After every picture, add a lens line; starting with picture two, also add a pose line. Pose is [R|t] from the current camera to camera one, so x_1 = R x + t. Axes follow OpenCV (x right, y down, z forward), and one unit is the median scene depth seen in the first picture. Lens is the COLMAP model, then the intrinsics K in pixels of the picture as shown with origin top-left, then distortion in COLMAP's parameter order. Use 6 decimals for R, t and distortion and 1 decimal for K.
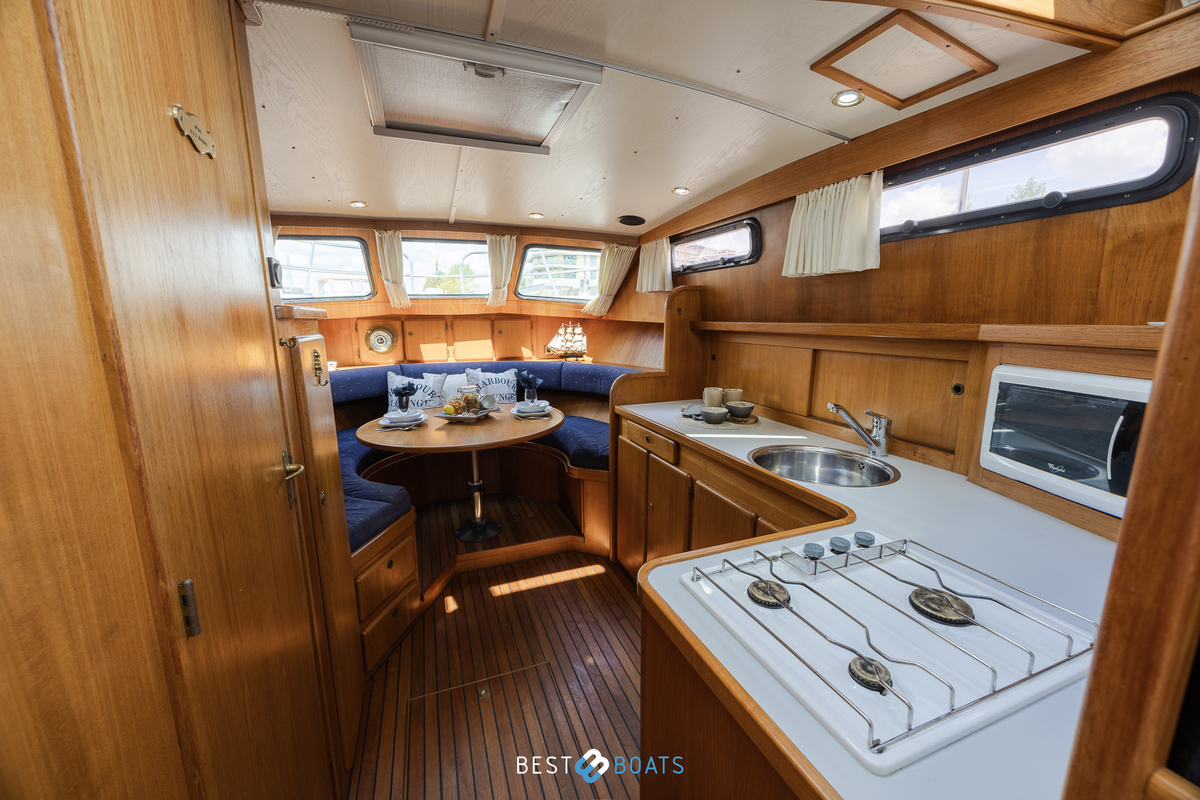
lens RADIAL K [[456.7, 0, 599.7], [0, 456.7, 404.7], [0, 0, 1]] dist [0.000059, 0.000057]
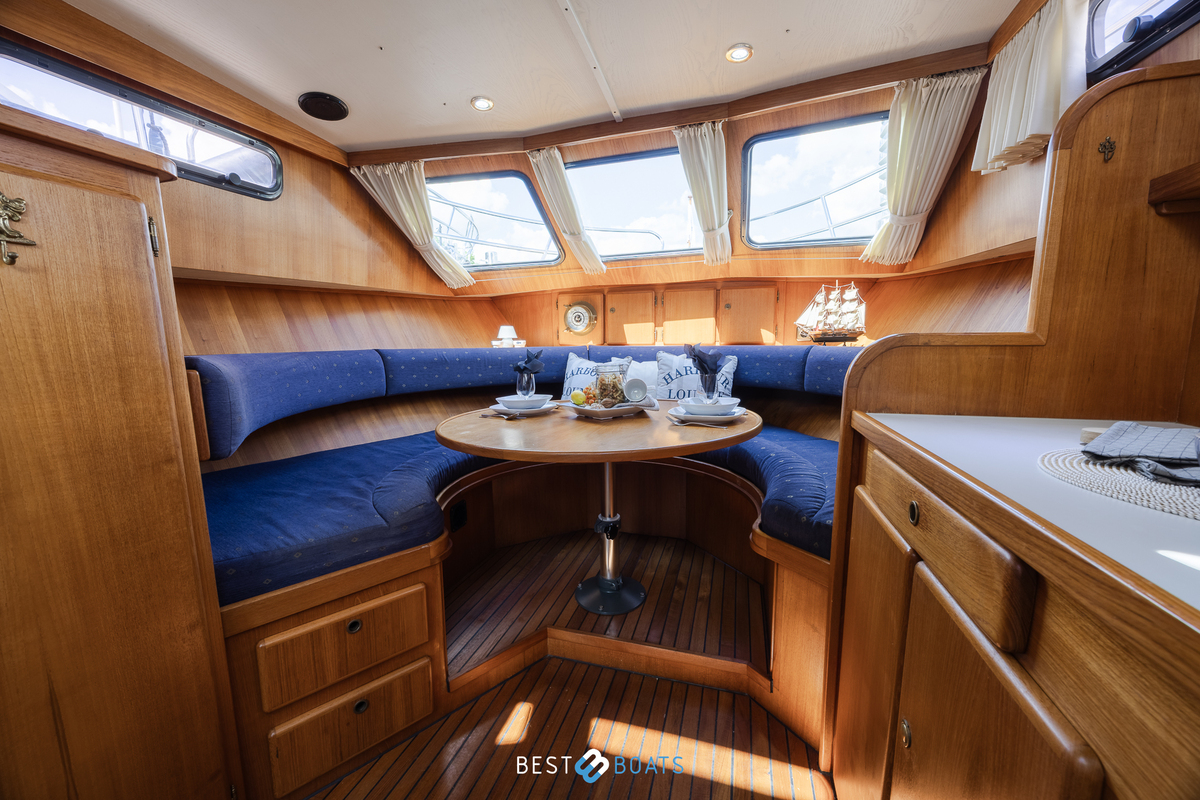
lens RADIAL K [[456.7, 0, 599.7], [0, 456.7, 404.7], [0, 0, 1]] dist [0.000059, 0.000057]
pose [[0.787042, 0.082136, -0.611407, 0.092428], [-0.107545, 0.994188, -0.004880, 0.020180], [0.607452, 0.069594, 0.791302, 0.475304]]
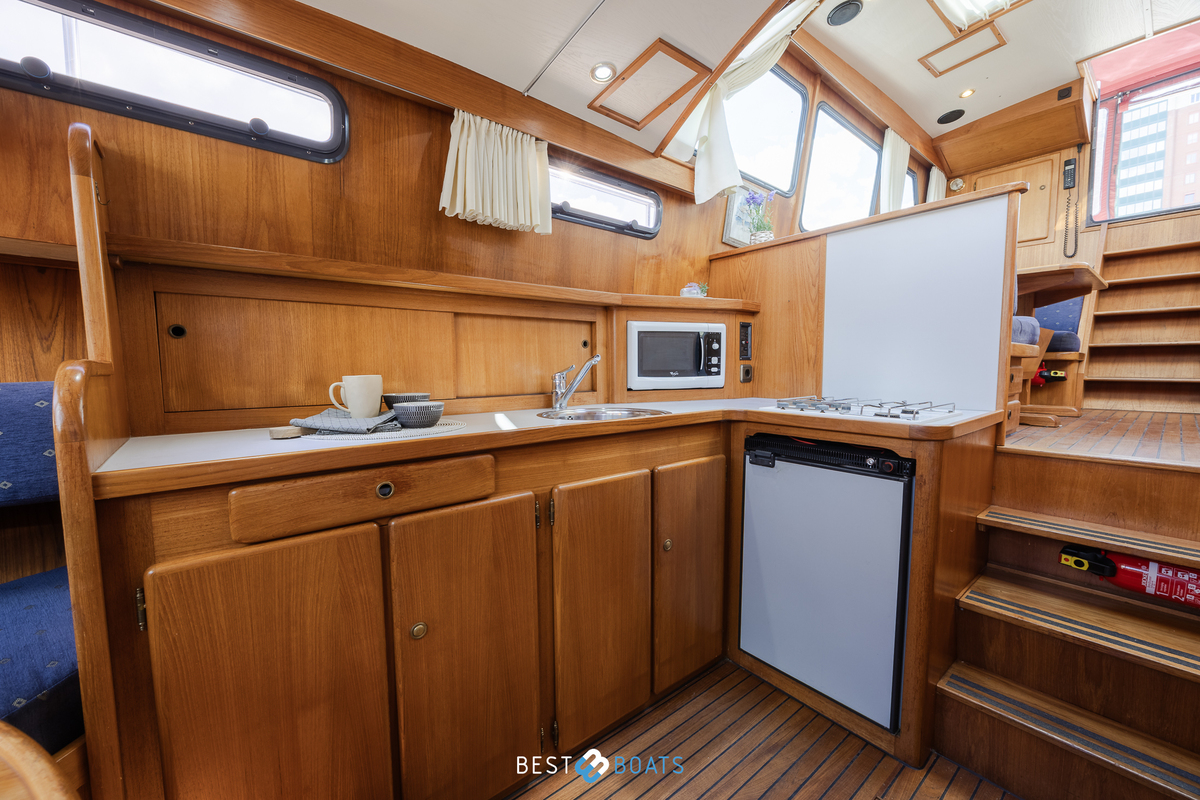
lens RADIAL K [[469.8, 0, 597.2], [0, 469.8, 403.6], [0, 0, 1]] dist [-0.000646, -0.000108]
pose [[-0.296268, -0.072744, 0.952331, -0.283847], [0.184851, 0.973876, 0.131896, -0.019574], [-0.937046, 0.215116, -0.275081, 0.708505]]
